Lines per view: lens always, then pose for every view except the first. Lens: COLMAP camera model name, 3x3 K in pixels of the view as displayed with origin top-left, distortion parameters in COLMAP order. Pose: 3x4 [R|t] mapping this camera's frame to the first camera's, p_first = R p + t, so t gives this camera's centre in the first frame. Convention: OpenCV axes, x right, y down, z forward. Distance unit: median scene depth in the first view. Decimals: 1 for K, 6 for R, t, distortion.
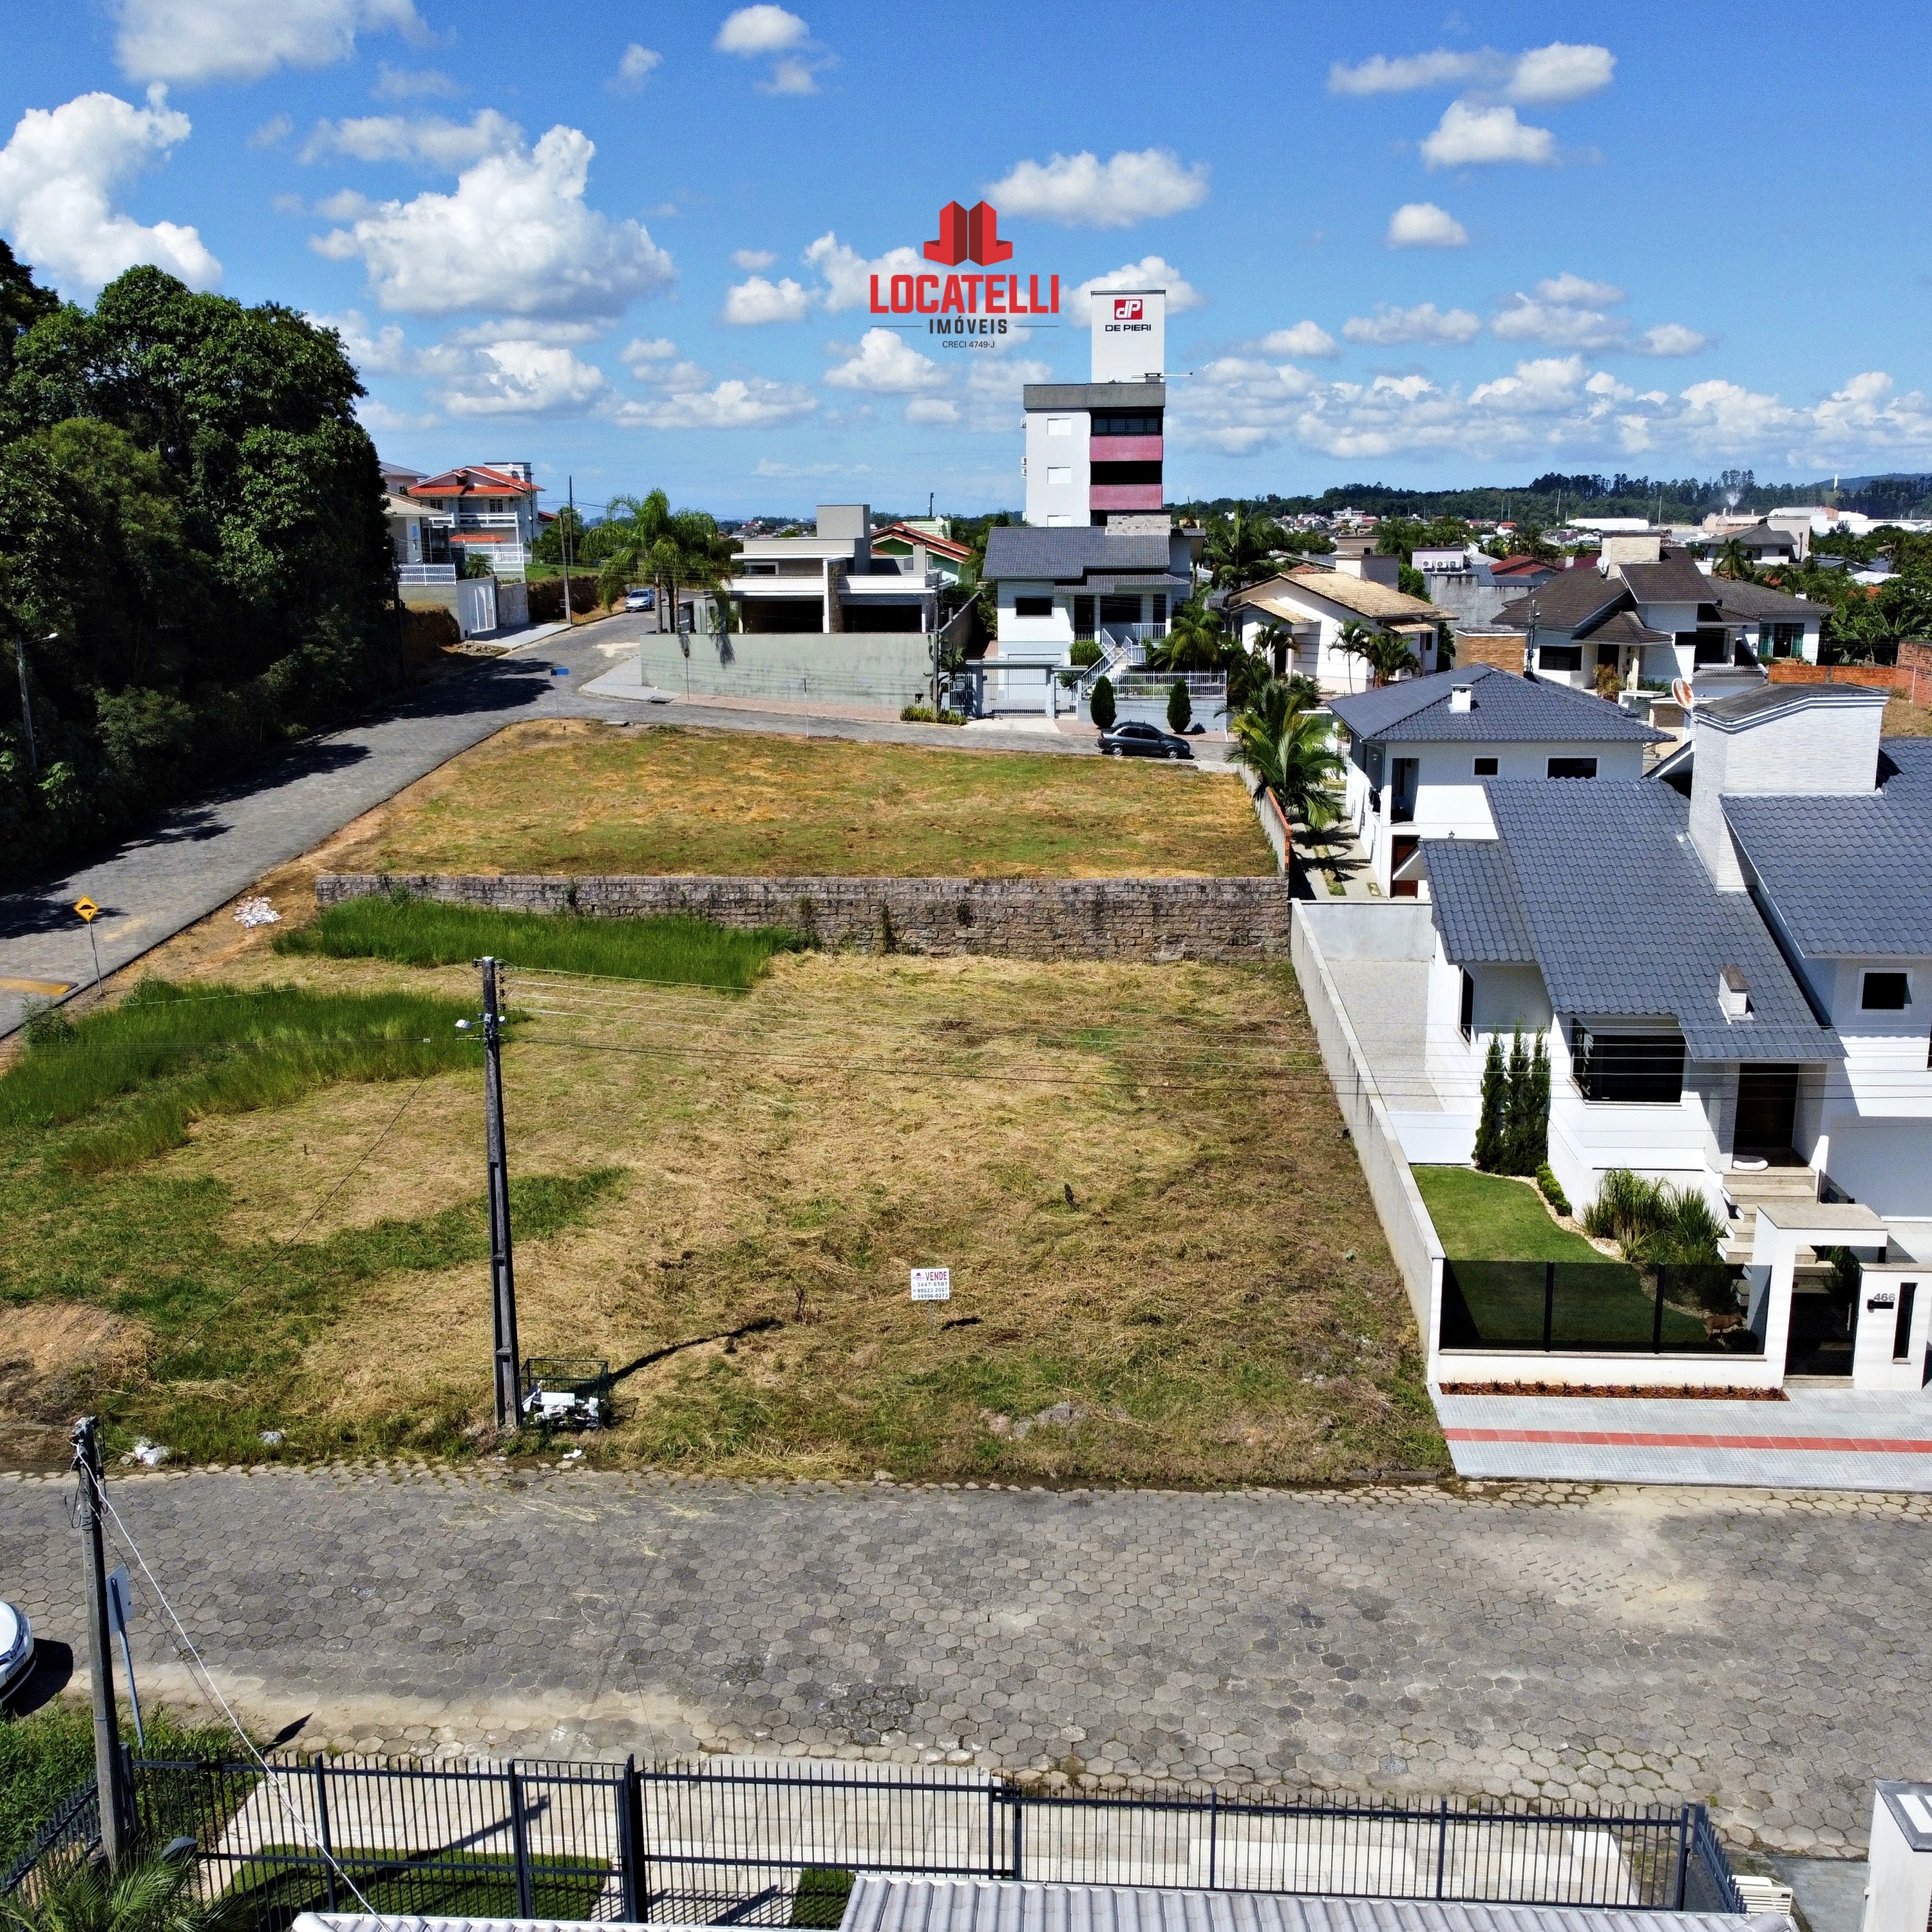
lens RADIAL K [[1968.8, 0, 991.3], [0, 1968.8, 967.0], [0, 0, 1]] dist [0.012060, -0.020386]
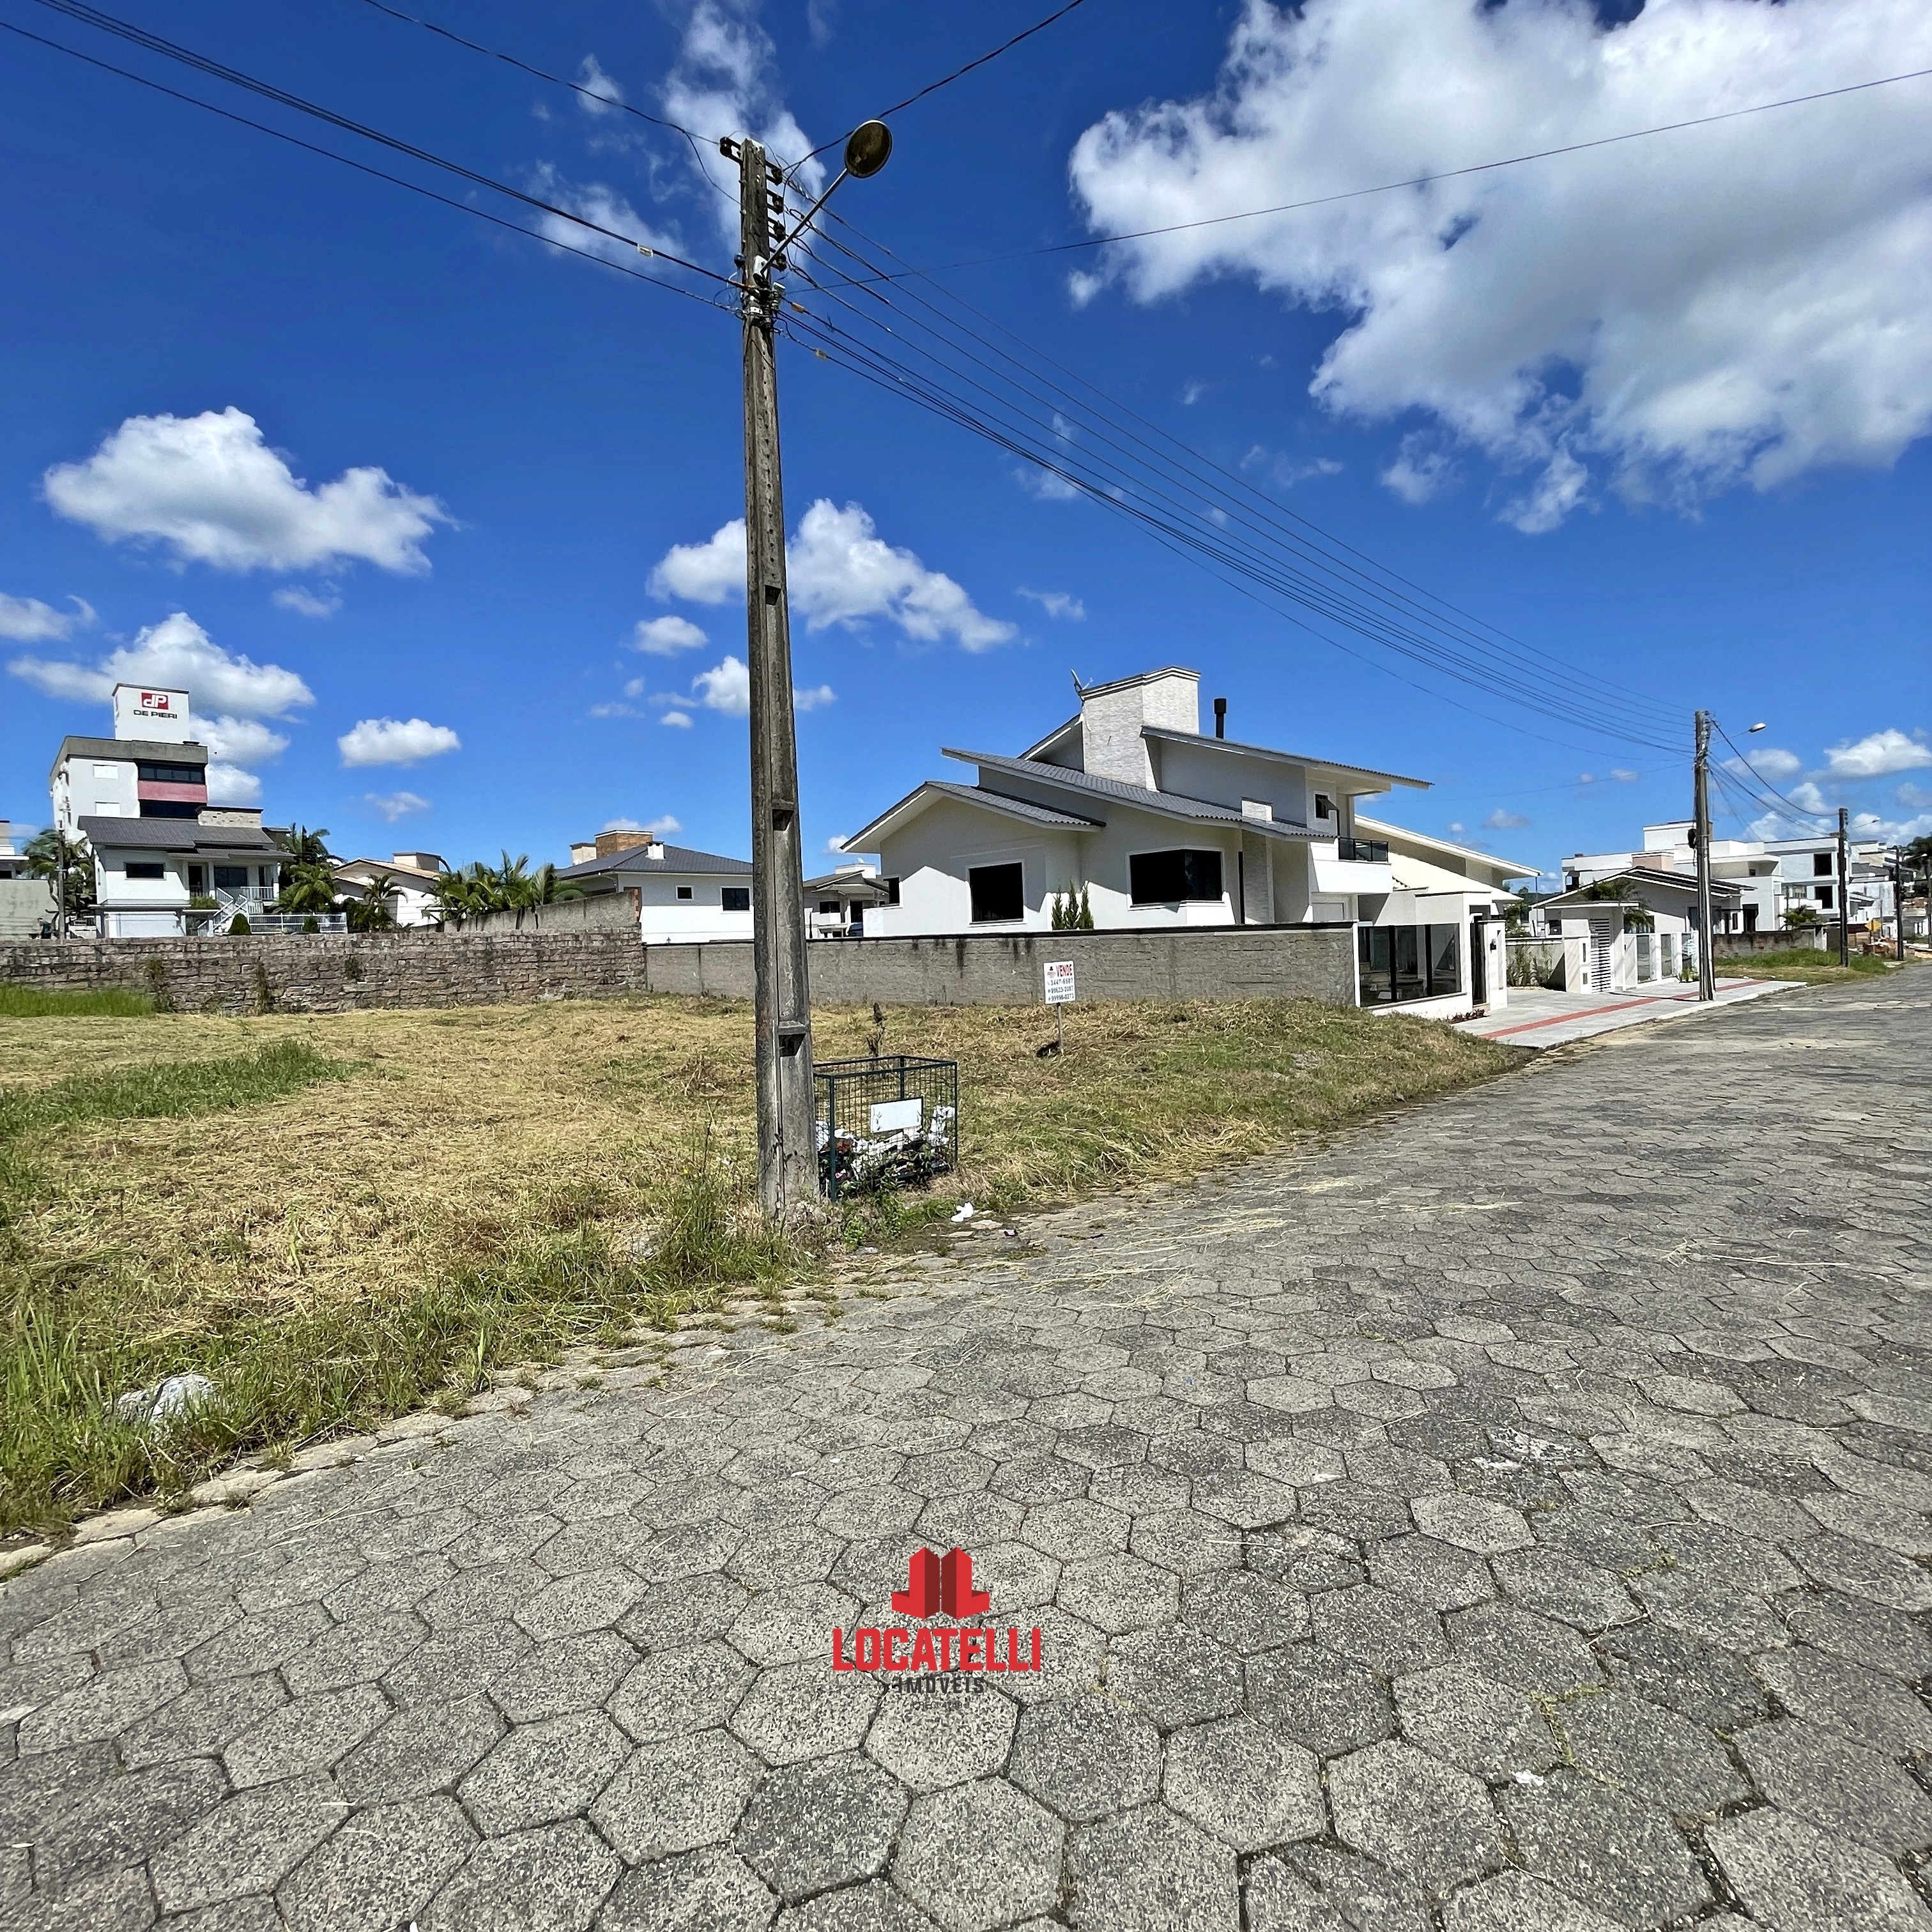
lens RADIAL K [[1042.0, 0, 970.5], [0, 1042.0, 963.5], [0, 0, 1]] dist [0.002531, -0.000170]
pose [[0.668544, -0.030647, 0.743041, -0.203545], [0.203466, 0.968565, -0.143119, 0.114666], [-0.715297, 0.246865, 0.653764, 0.416426]]
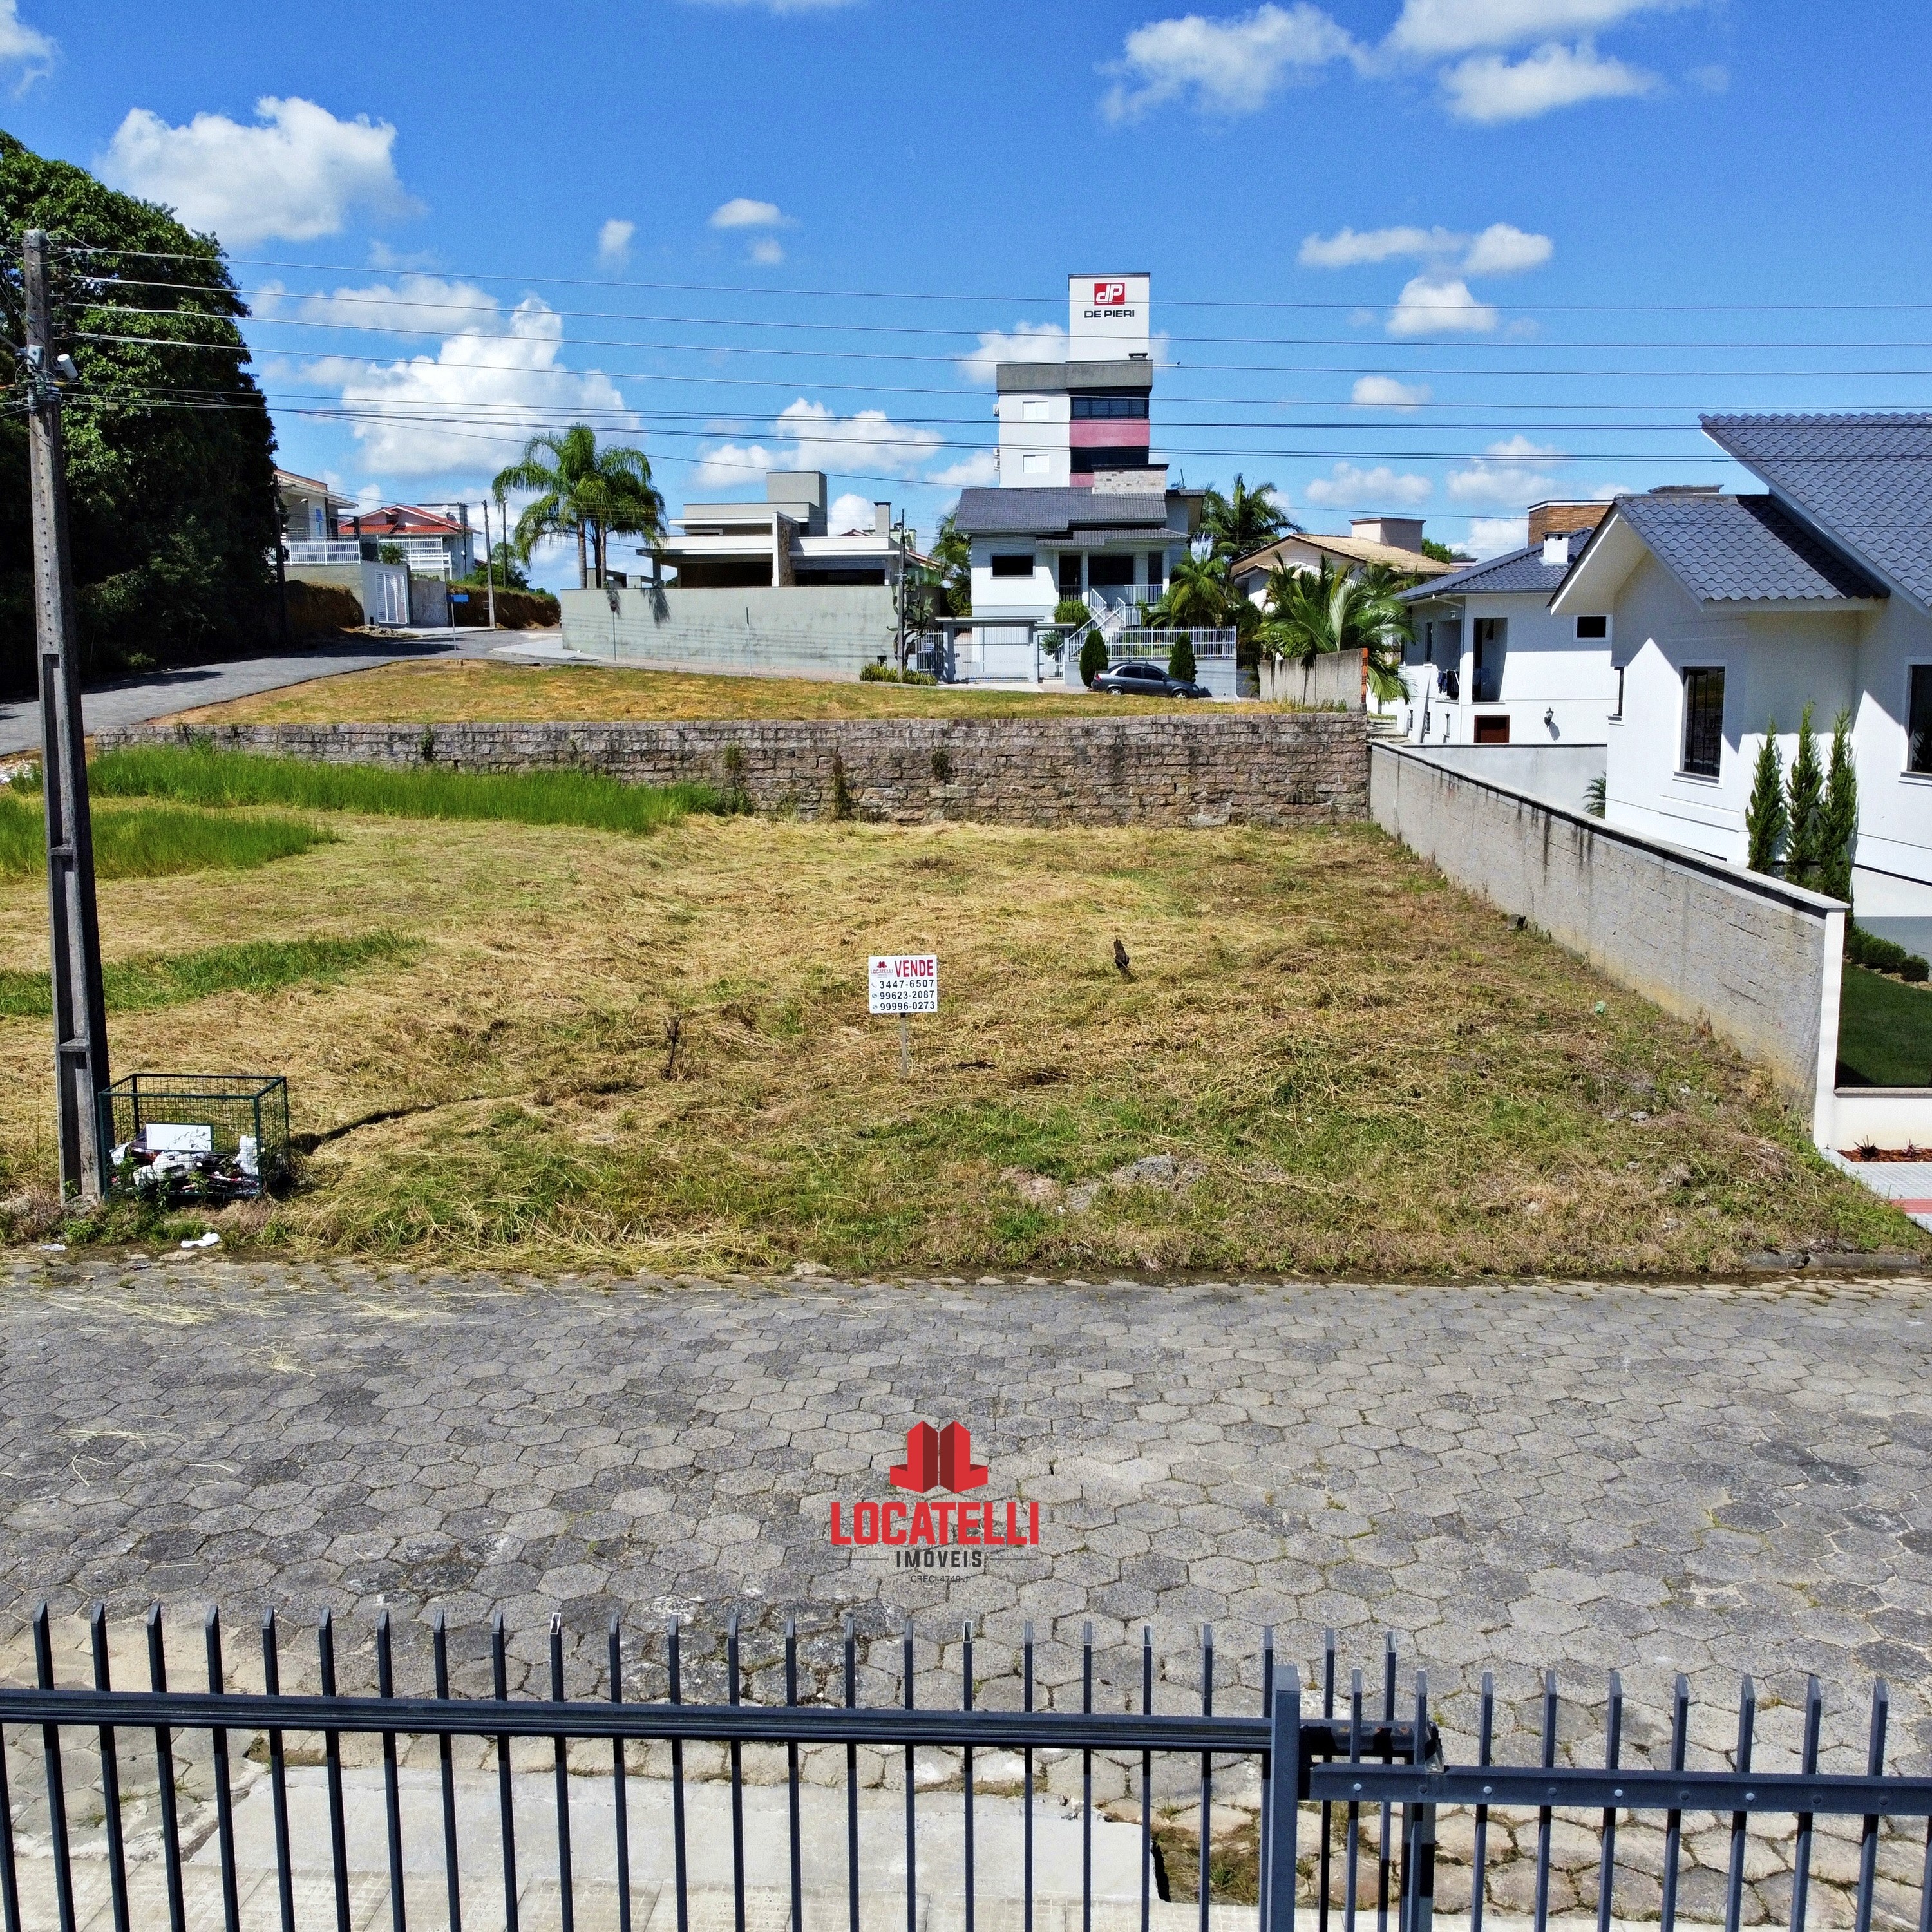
lens RADIAL K [[1963.4, 0, 966.0], [0, 1963.4, 966.0], [0, 0, 1]] dist [0.011600, -0.014842]
pose [[0.999974, -0.003438, 0.006349, -0.009301], [0.003924, 0.996922, -0.078296, 0.110682], [-0.006061, 0.078319, 0.996910, 0.249231]]
